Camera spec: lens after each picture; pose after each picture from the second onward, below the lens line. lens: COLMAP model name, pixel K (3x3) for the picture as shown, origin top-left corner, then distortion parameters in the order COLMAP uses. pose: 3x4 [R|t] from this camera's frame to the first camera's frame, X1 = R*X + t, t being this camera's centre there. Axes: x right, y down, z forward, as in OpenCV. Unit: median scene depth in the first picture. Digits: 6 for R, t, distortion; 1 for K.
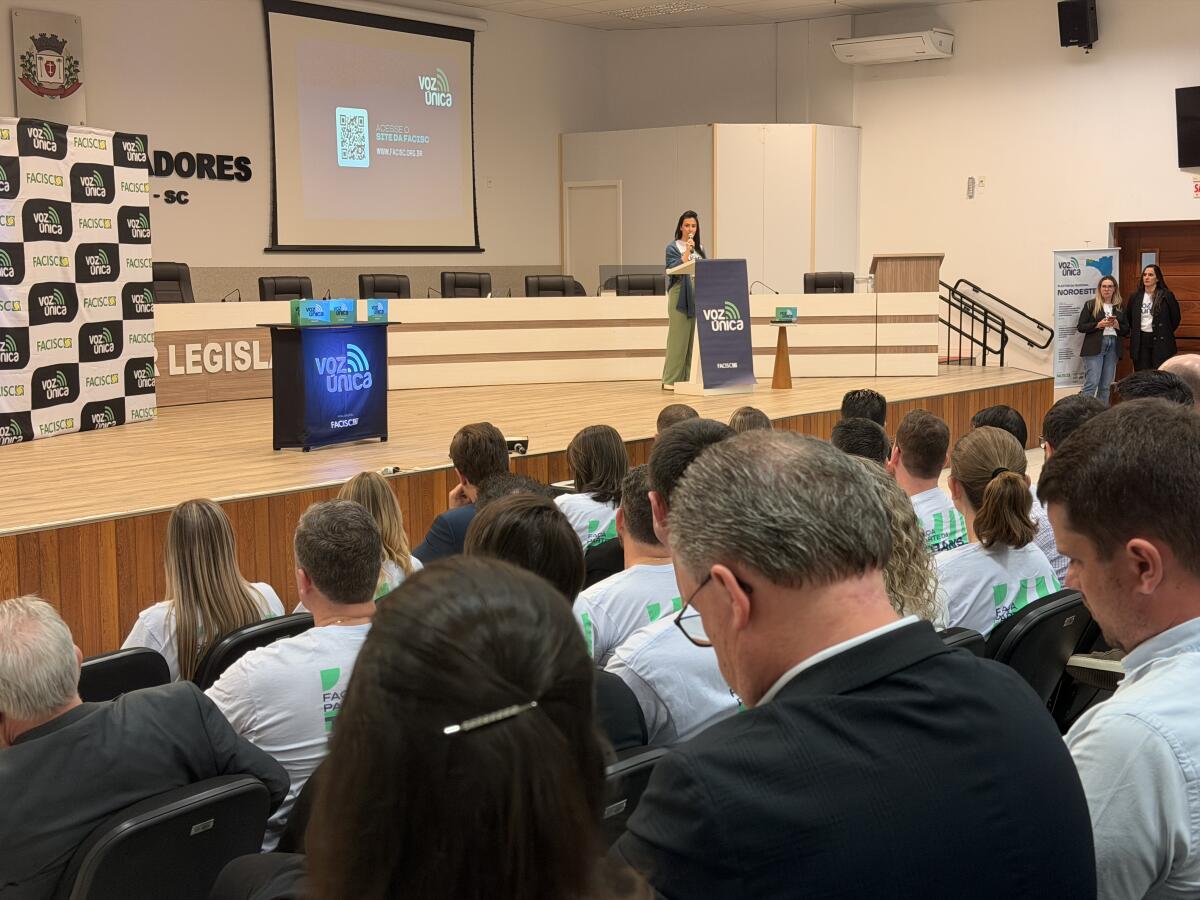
lens RADIAL K [[1660.6, 0, 602.1], [0, 1660.6, 455.1], [0, 0, 1]] dist [0.139463, 0.000000]
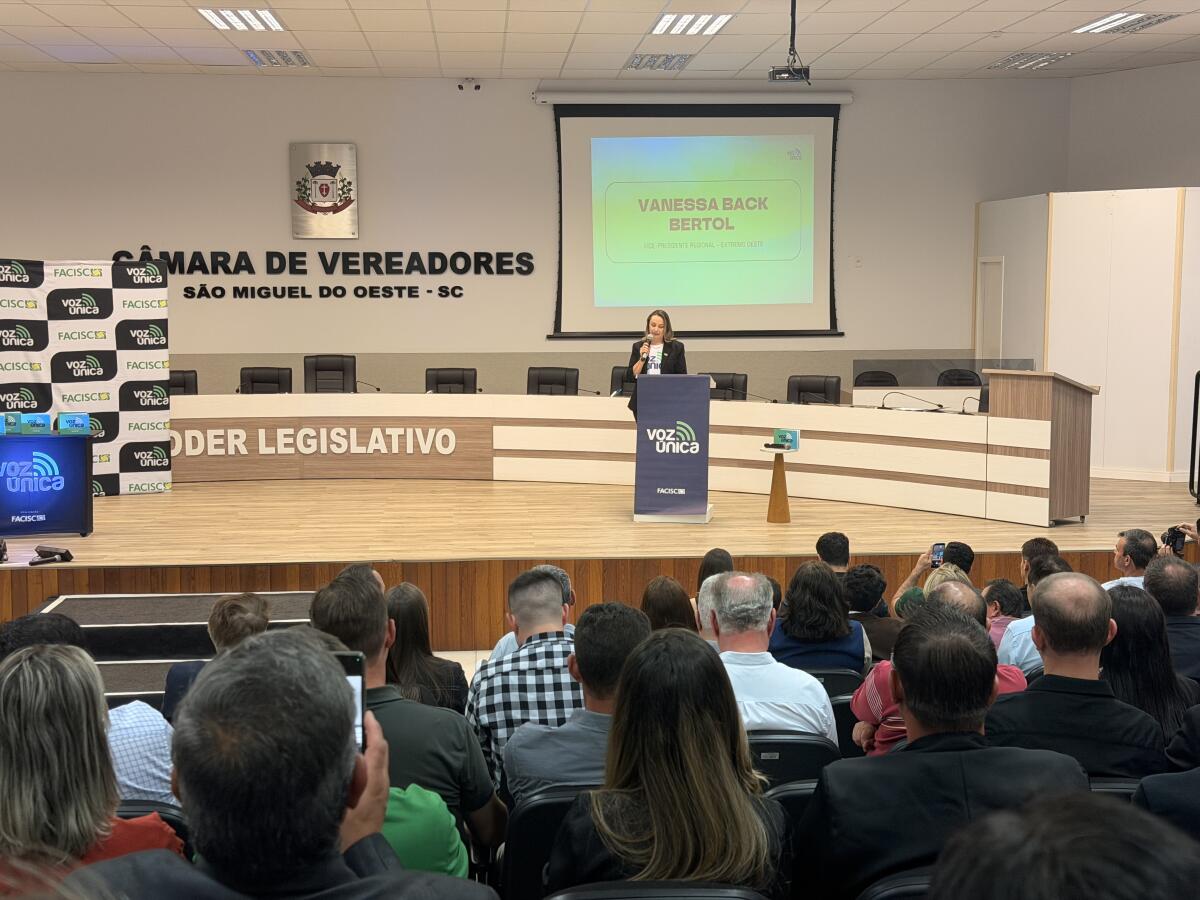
lens RADIAL K [[1660.6, 0, 592.0], [0, 1660.6, 456.7], [0, 0, 1]] dist [0.139463, 0.000000]
pose [[0.674373, 0.086495, -0.733307, 0.720305], [-0.087793, 0.995463, 0.036680, -0.103260], [0.733153, 0.039643, 0.678907, 0.350635]]
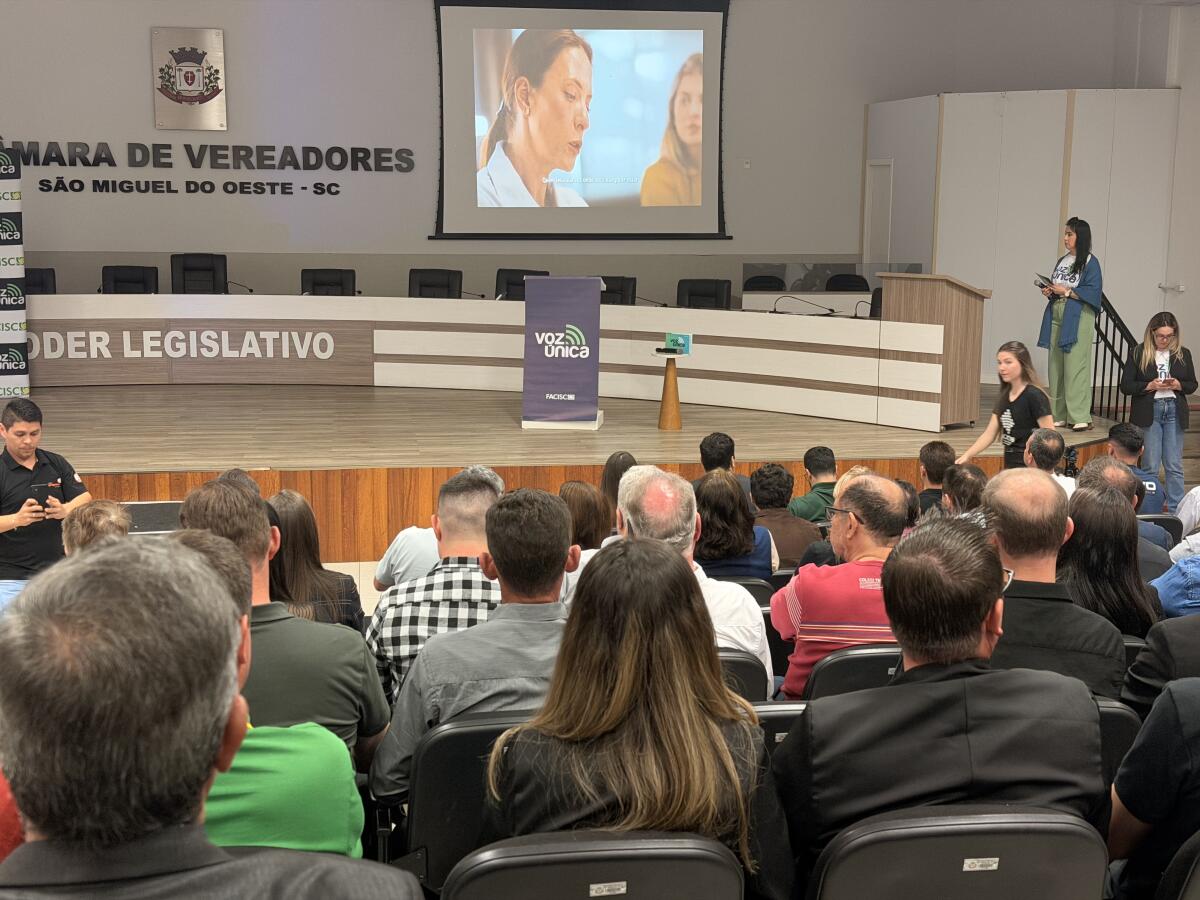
lens RADIAL K [[1660.6, 0, 597.1], [0, 1660.6, 461.4], [0, 0, 1]] dist [0.139463, 0.000000]
pose [[0.728008, 0.125334, -0.674014, 0.697265], [-0.091409, 0.992114, 0.085754, -0.098260], [0.679447, -0.000819, 0.733724, 0.366629]]
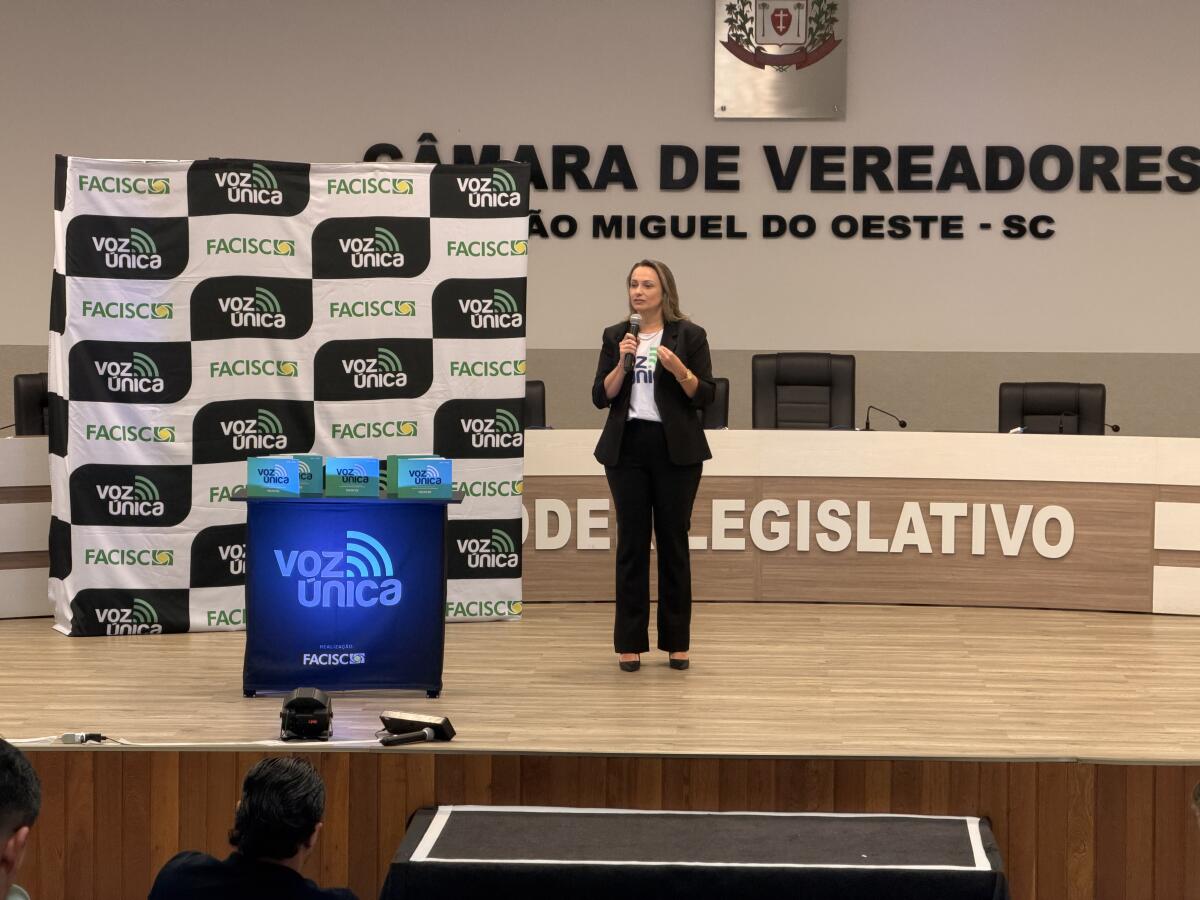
lens RADIAL K [[3604.1, 0, 582.9], [0, 3604.1, 482.0], [0, 0, 1]] dist [0.246765, 0.000000]
pose [[0.584292, 0.076120, -0.807966, 0.703646], [-0.104685, 0.994343, 0.017975, -0.085454], [0.804763, 0.074079, 0.588955, 0.210974]]
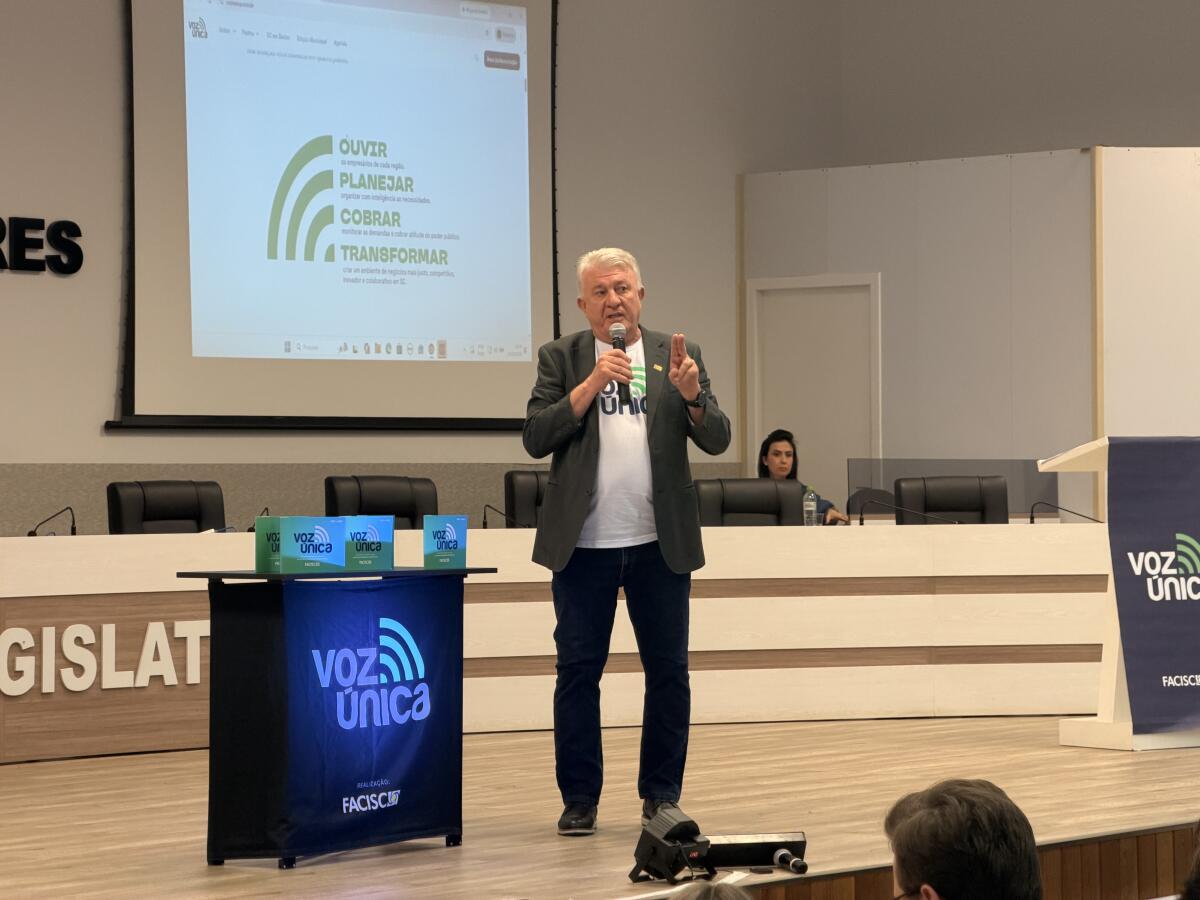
lens RADIAL K [[3663.6, 0, 605.8], [0, 3663.6, 462.7], [0, 0, 1]] dist [0.266457, 0.000000]
pose [[0.999651, -0.000892, -0.026403, -0.050287], [-0.002299, 0.992700, -0.120585, 0.006055], [0.026318, 0.120604, 0.992352, 0.036600]]
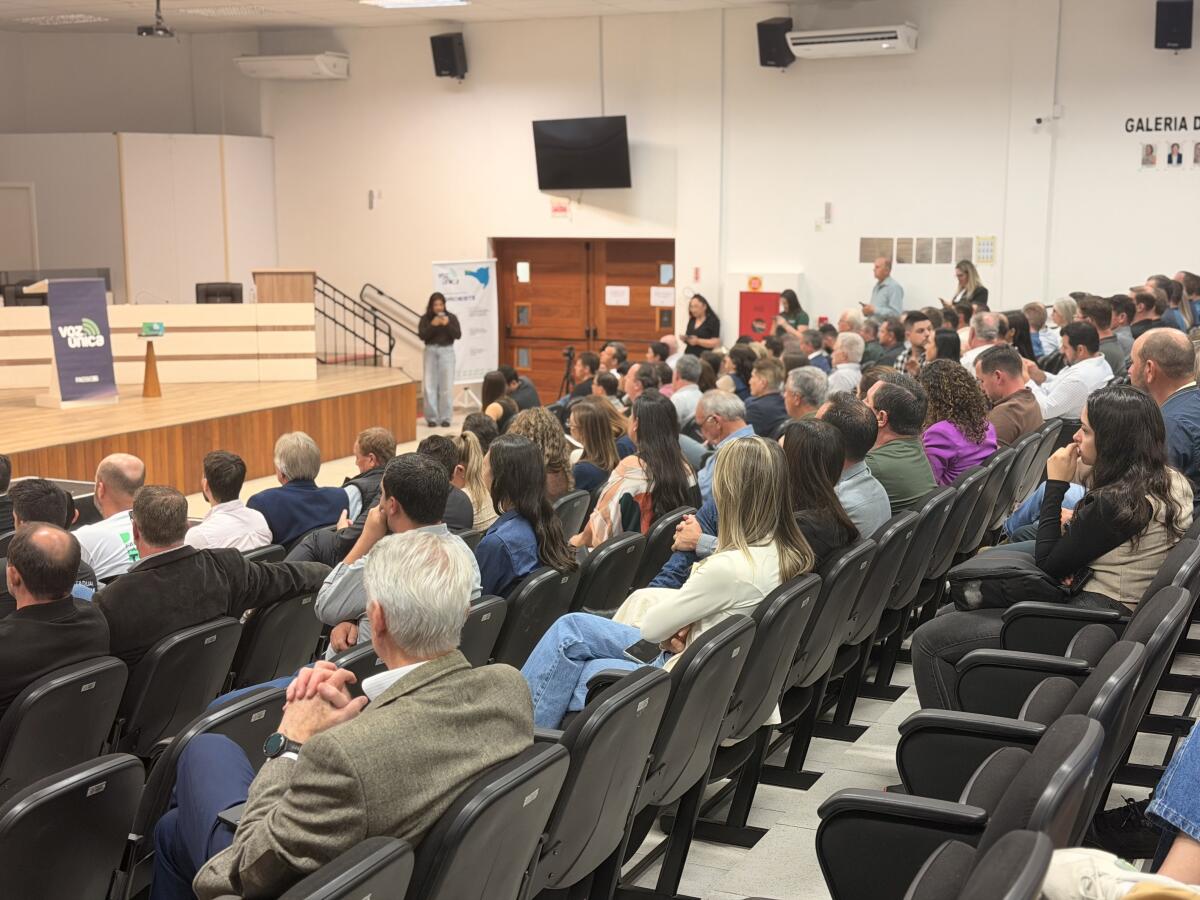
lens RADIAL K [[1660.6, 0, 611.7], [0, 1660.6, 455.8], [0, 0, 1]] dist [0.139463, 0.000000]
pose [[0.971428, -0.028148, 0.235659, 0.147853], [0.020999, 0.999242, 0.032793, -0.033378], [-0.236404, -0.026907, 0.971282, -0.131281]]
